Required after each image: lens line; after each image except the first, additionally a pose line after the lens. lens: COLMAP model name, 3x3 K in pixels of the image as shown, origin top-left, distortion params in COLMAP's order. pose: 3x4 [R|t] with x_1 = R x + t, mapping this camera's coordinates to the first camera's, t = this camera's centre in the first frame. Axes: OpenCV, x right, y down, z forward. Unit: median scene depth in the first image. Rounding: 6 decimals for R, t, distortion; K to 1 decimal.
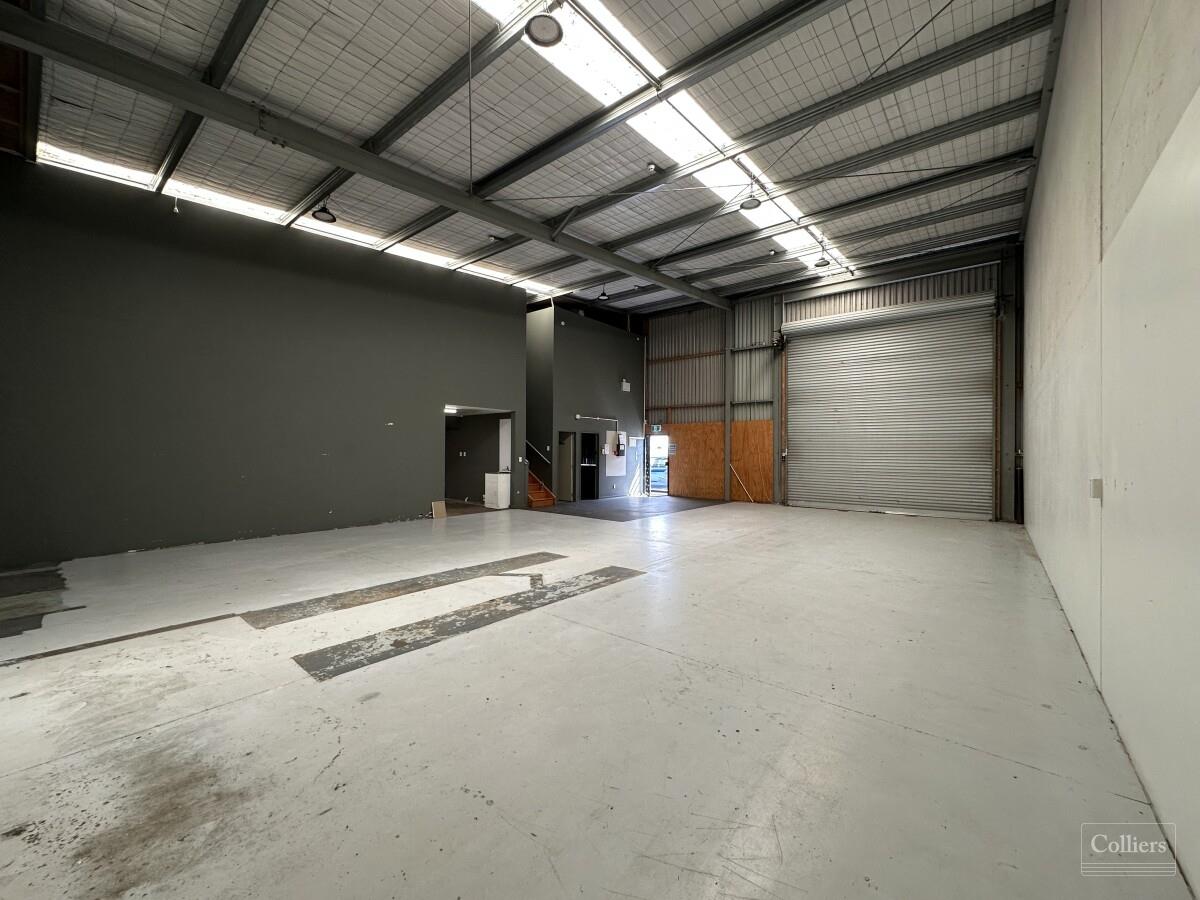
lens RADIAL K [[479.2, 0, 599.8], [0, 479.2, 451.6], [0, 0, 1]] dist [0.001076, 0.000023]
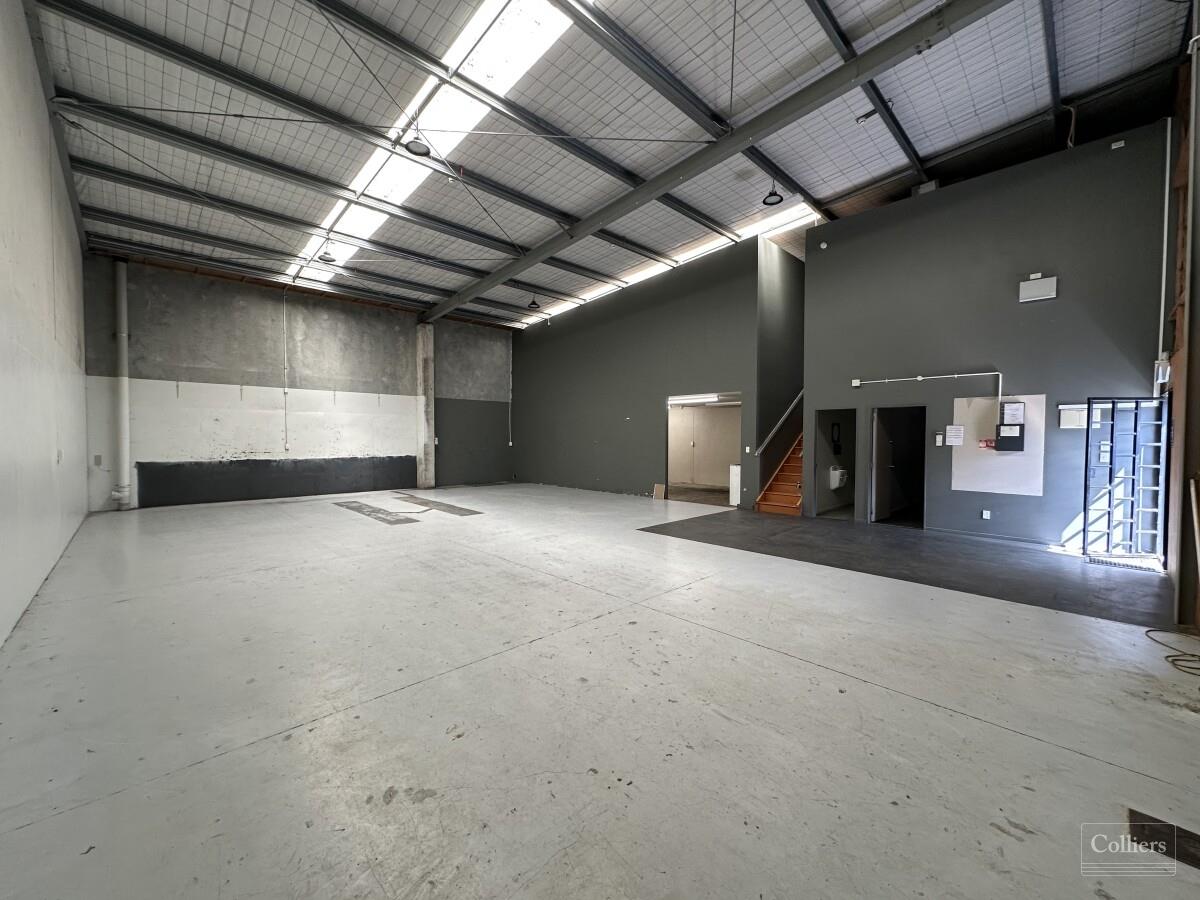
lens RADIAL K [[479.2, 0, 600.2], [0, 479.2, 449.1], [0, 0, 1]] dist [0.001076, 0.000023]
pose [[-0.113353, 0.018117, -0.993390, 0.555013], [-0.003709, 0.999819, 0.018657, 0.000822], [0.993548, 0.005799, -0.113266, 0.692106]]
